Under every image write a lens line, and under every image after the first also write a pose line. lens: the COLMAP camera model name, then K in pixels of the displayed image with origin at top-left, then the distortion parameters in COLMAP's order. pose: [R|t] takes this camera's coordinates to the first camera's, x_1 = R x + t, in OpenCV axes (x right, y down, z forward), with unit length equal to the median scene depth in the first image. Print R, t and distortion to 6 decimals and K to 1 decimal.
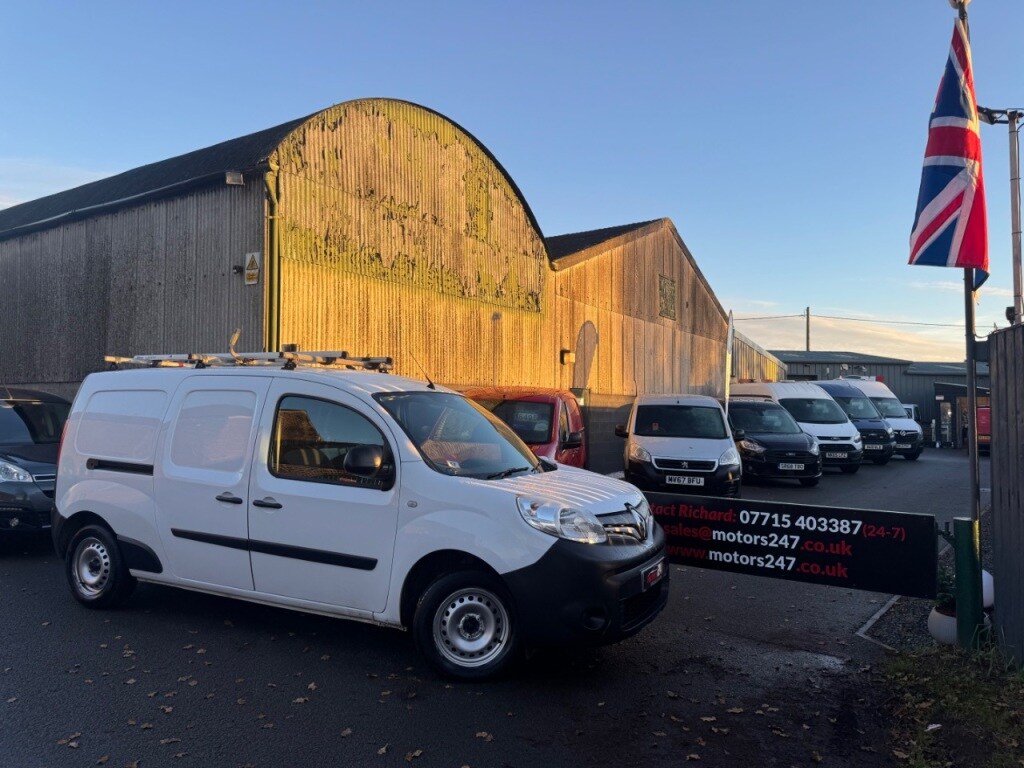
lens RADIAL K [[705.3, 0, 511.3], [0, 705.3, 383.6], [0, 0, 1]] dist [0.158553, -0.281815]
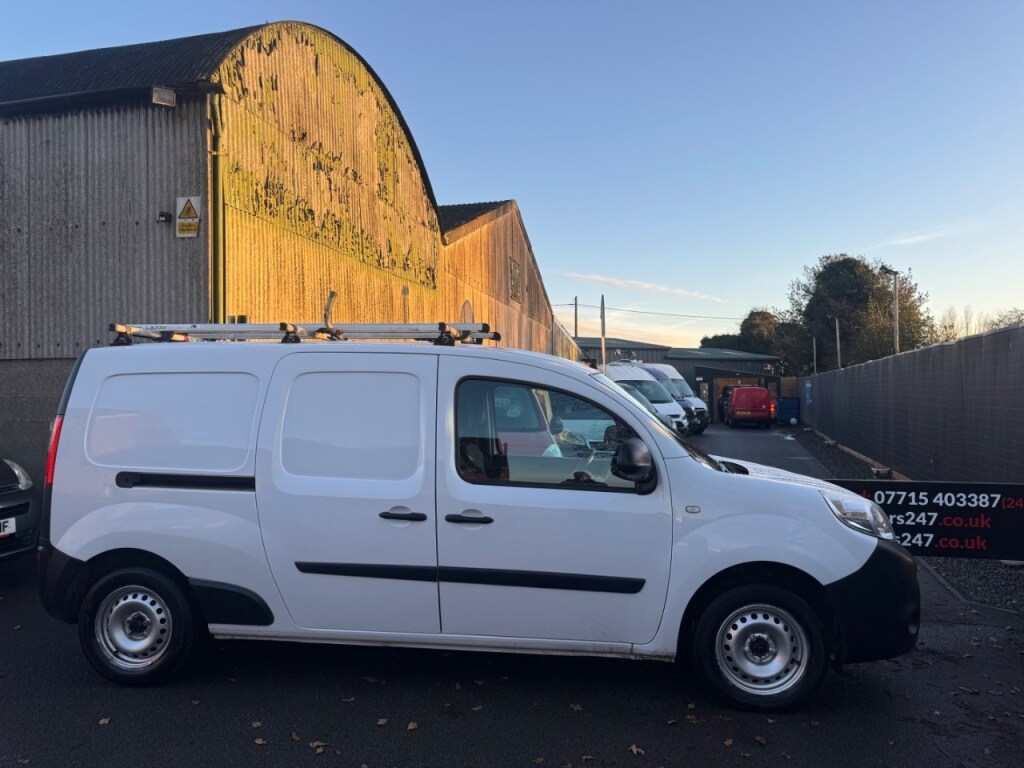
lens RADIAL K [[711.5, 0, 507.2], [0, 711.5, 386.4], [0, 0, 1]] dist [0.064651, -0.077558]
pose [[0.941125, -0.010456, 0.337897, -0.281038], [0.001542, 0.999644, 0.026639, 0.002767], [-0.338055, -0.024549, 0.940806, 0.136288]]
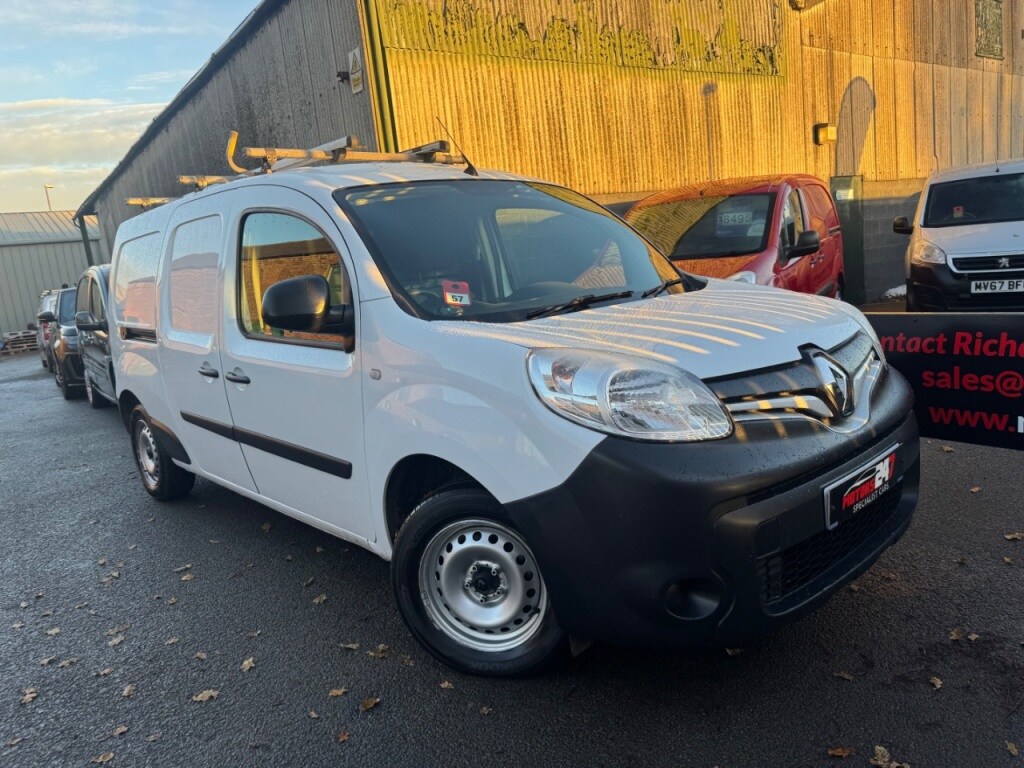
lens RADIAL K [[722.2, 0, 512.5], [0, 722.2, 382.5], [0, 0, 1]] dist [0.013826, -0.011892]
pose [[0.926401, -0.044825, -0.373861, 0.079276], [0.127717, 0.971436, 0.200002, 0.034693], [0.354218, -0.233030, 0.905664, 0.237094]]
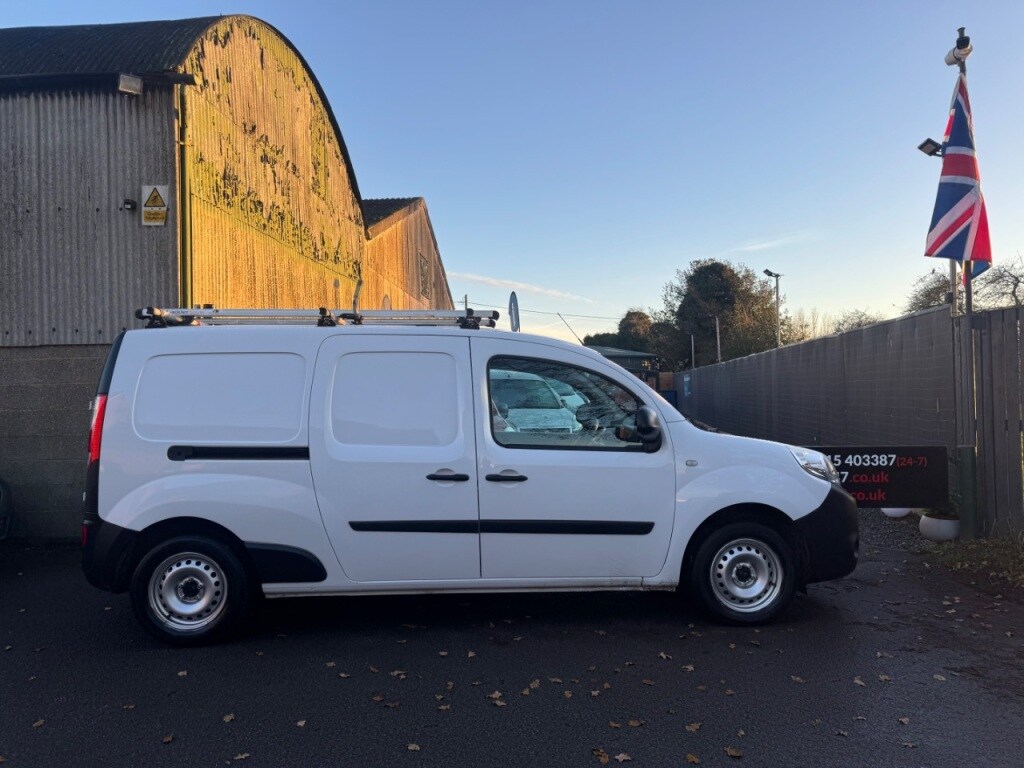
lens RADIAL K [[713.7, 0, 509.8], [0, 713.7, 382.4], [0, 0, 1]] dist [0.059598, -0.078266]
pose [[0.869562, -0.016302, 0.493555, -0.387869], [0.005324, 0.999706, 0.023640, 0.014560], [-0.493795, -0.017929, 0.869393, 0.116923]]
